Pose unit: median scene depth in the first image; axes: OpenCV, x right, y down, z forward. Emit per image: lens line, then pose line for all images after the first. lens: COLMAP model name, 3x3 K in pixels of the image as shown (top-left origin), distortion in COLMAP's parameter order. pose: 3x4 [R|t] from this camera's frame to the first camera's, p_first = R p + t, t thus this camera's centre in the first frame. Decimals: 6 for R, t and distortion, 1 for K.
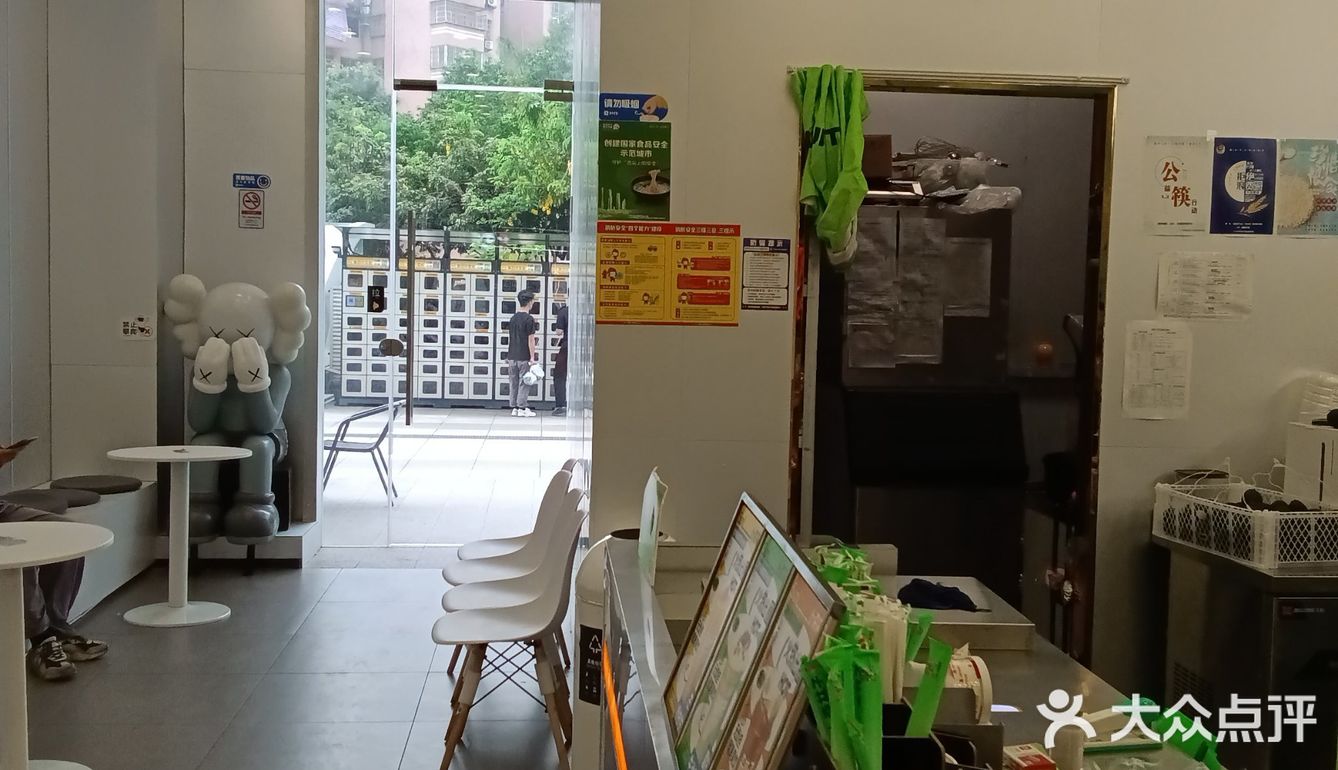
lens RADIAL K [[1398.4, 0, 669.3], [0, 1398.4, 384.5], [0, 0, 1]] dist [0.032633, 0.000000]
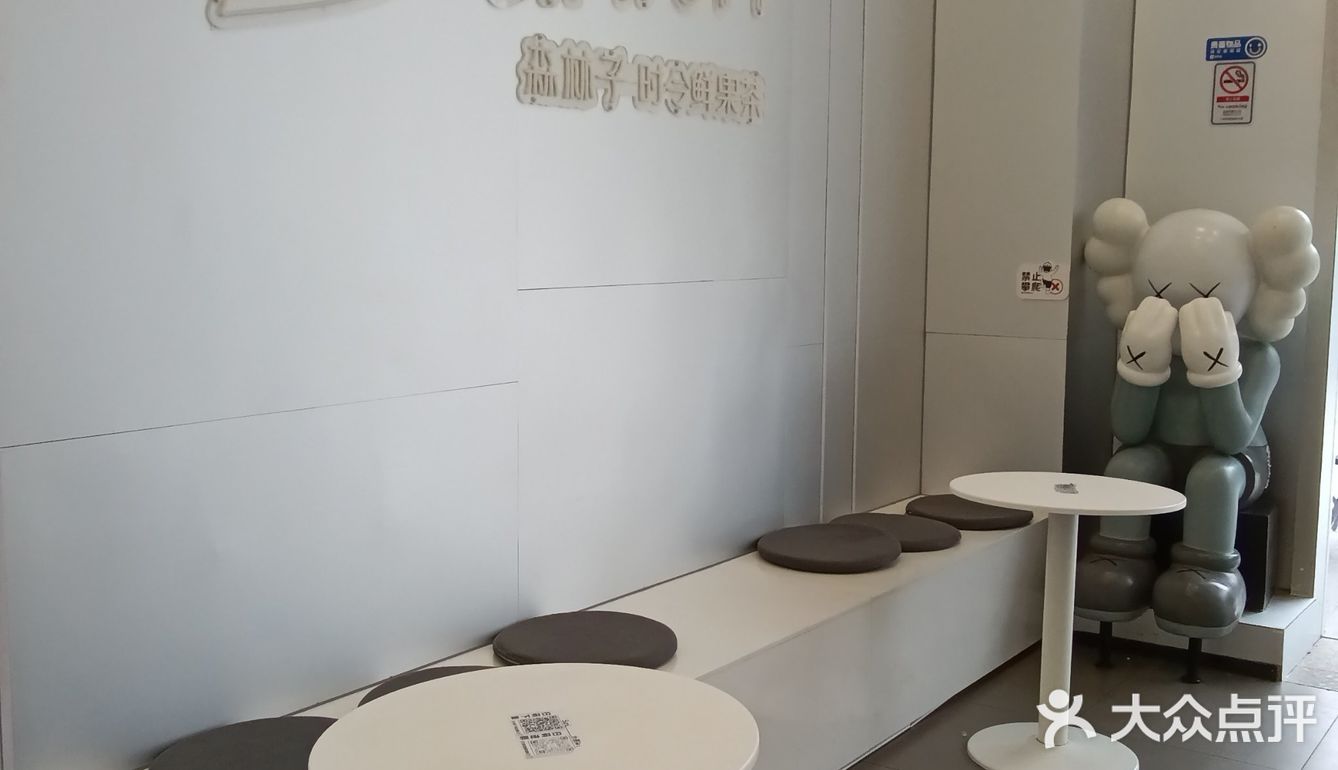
lens RADIAL K [[1398.4, 0, 669.4], [0, 1398.4, 385.4], [0, 0, 1]] dist [0.032633, 0.000000]
pose [[0.765880, 0.057589, -0.640399, -0.083189], [-0.029778, 0.998089, 0.054142, -0.021449], [0.642293, -0.022397, 0.766132, 0.370720]]
